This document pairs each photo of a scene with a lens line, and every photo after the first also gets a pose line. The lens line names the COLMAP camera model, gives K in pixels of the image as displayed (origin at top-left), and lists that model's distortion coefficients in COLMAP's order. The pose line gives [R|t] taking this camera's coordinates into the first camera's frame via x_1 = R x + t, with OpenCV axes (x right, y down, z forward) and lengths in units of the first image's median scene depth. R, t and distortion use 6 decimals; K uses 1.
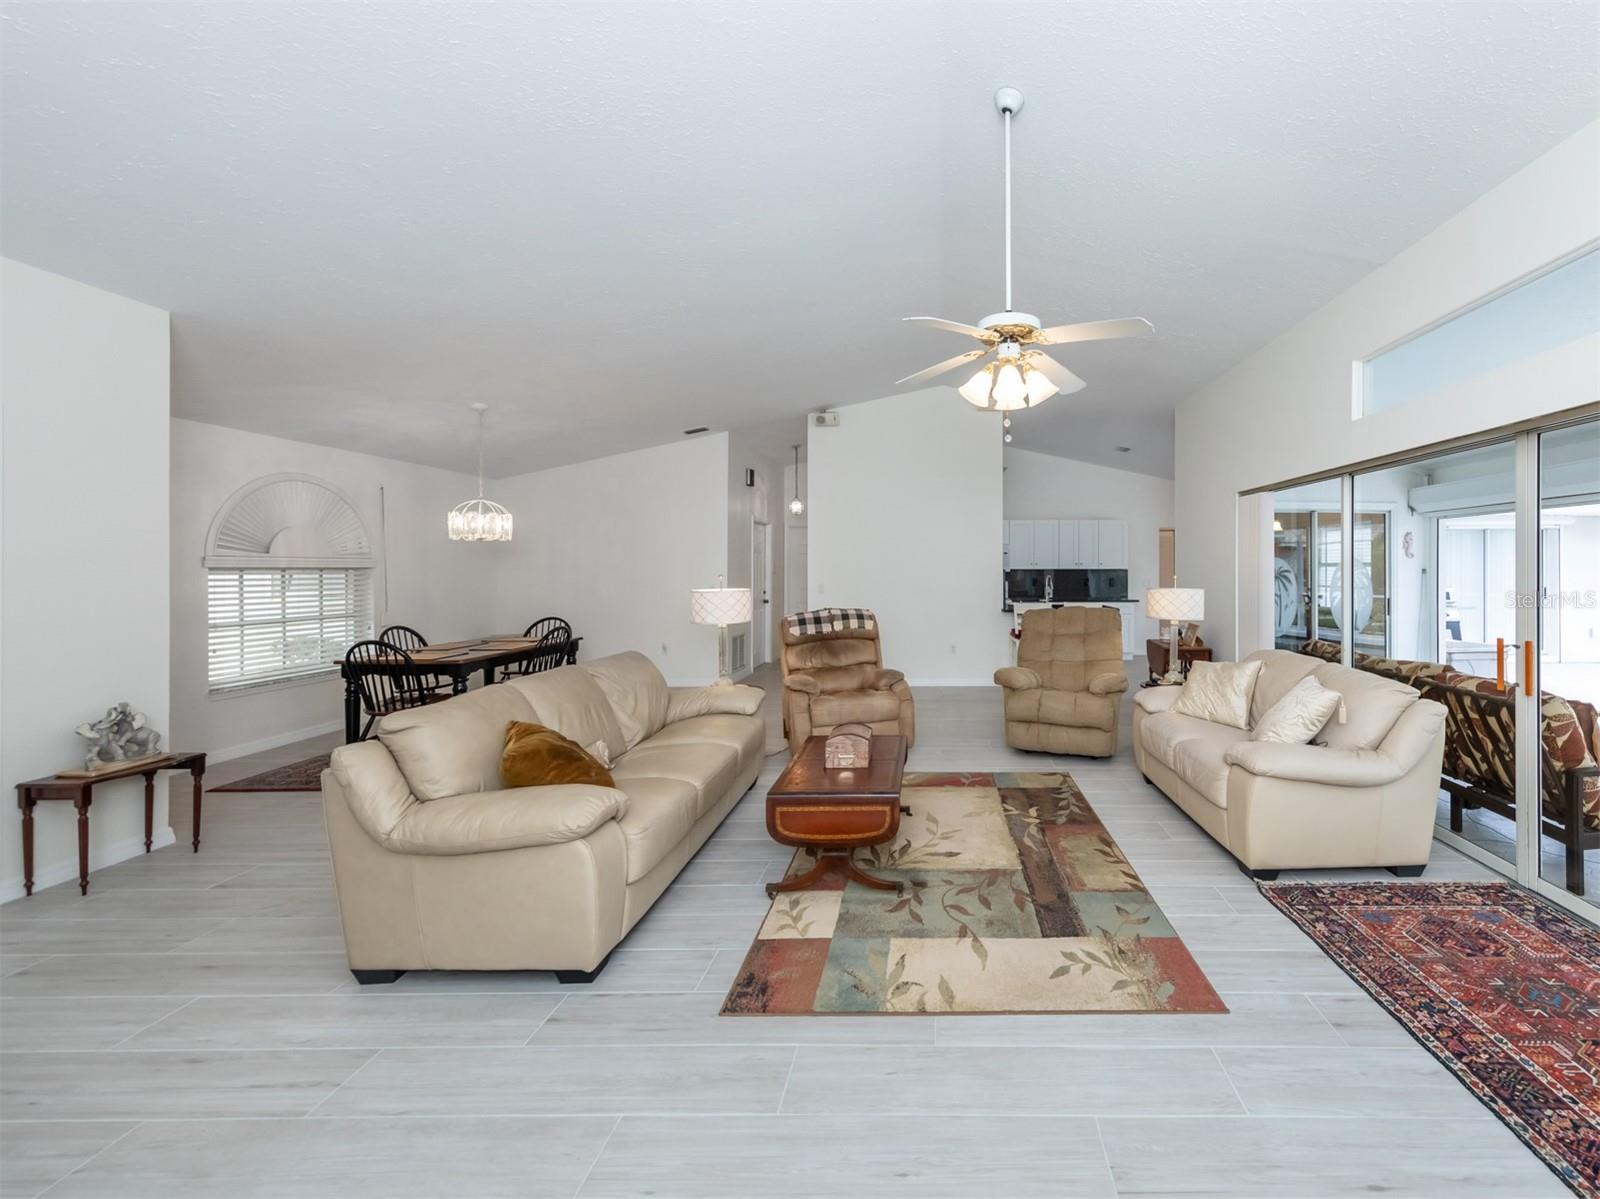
lens RADIAL K [[649.3, 0, 944.0], [0, 649.3, 559.9], [0, 0, 1]] dist [0.007002, -0.000239]
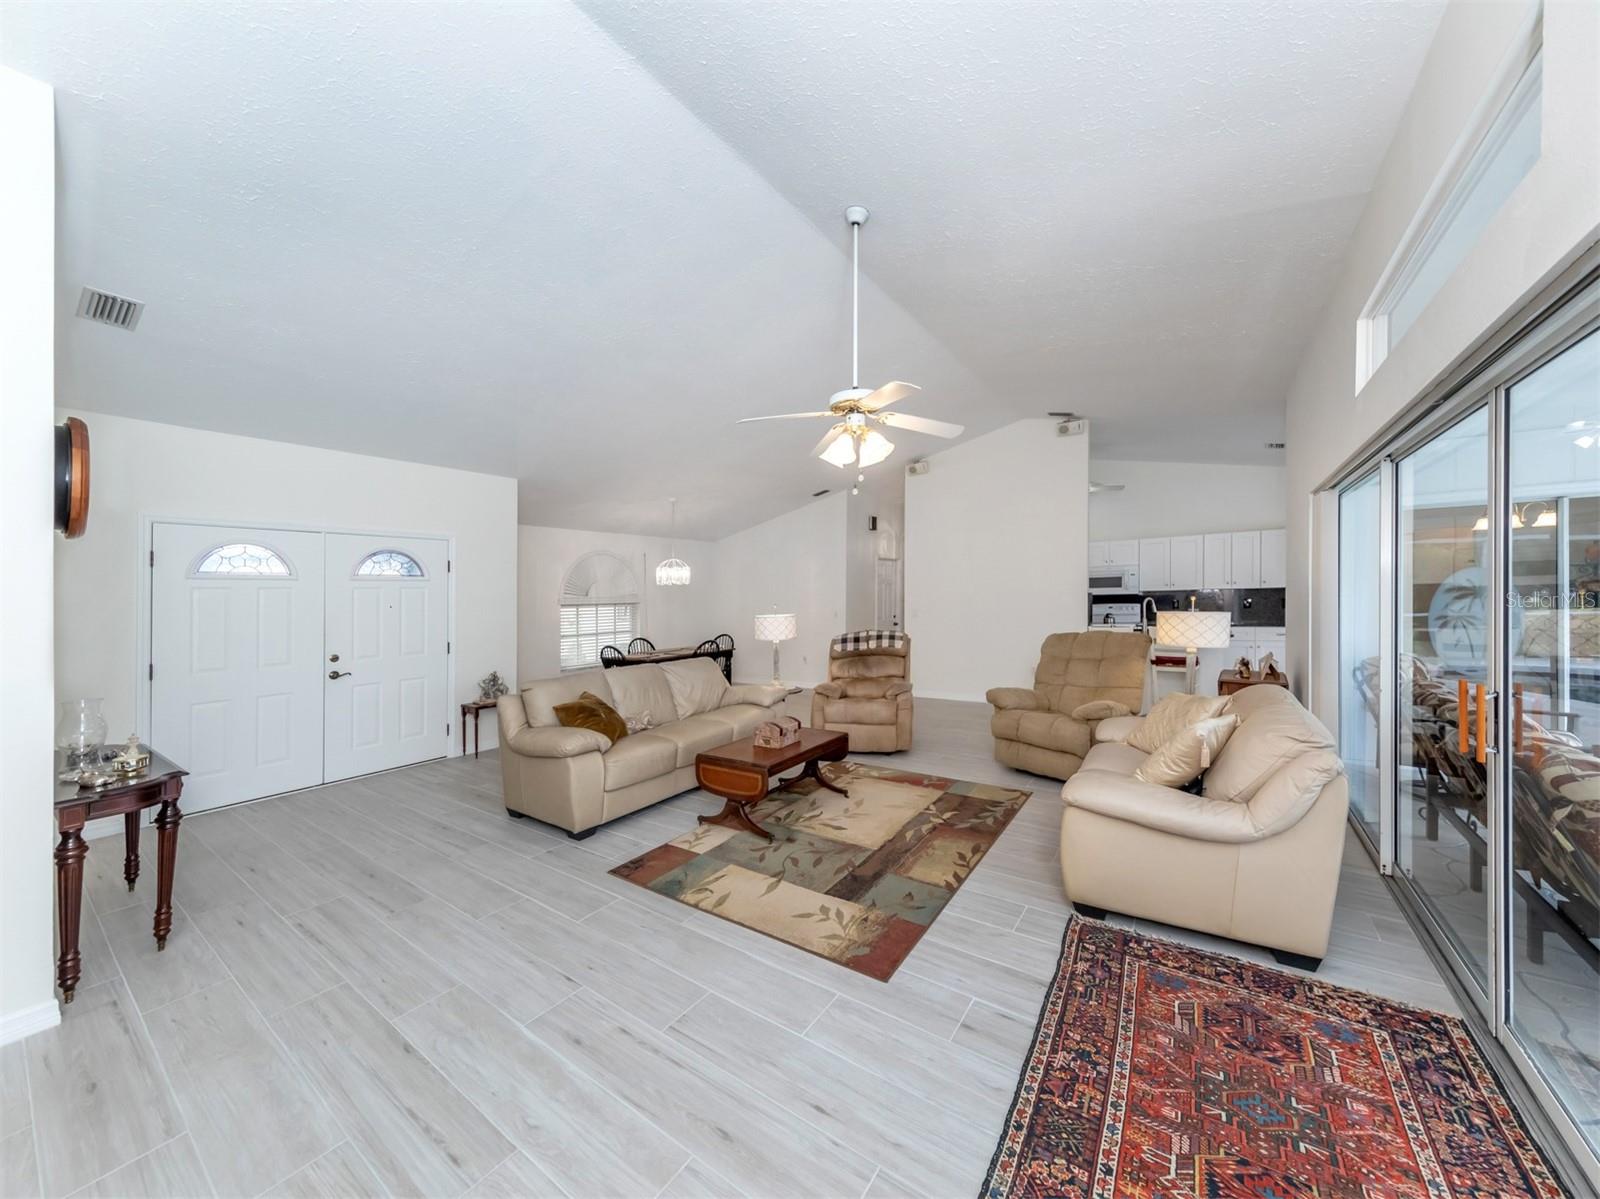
lens RADIAL K [[585.8, 0, 796.7], [0, 585.8, 574.4], [0, 0, 1]] dist [0.005627, -0.000339]
pose [[0.811228, -0.045782, -0.582934, 0.626832], [0.033665, 0.998933, -0.031604, 0.000302], [0.583759, 0.006014, 0.811904, 0.039272]]
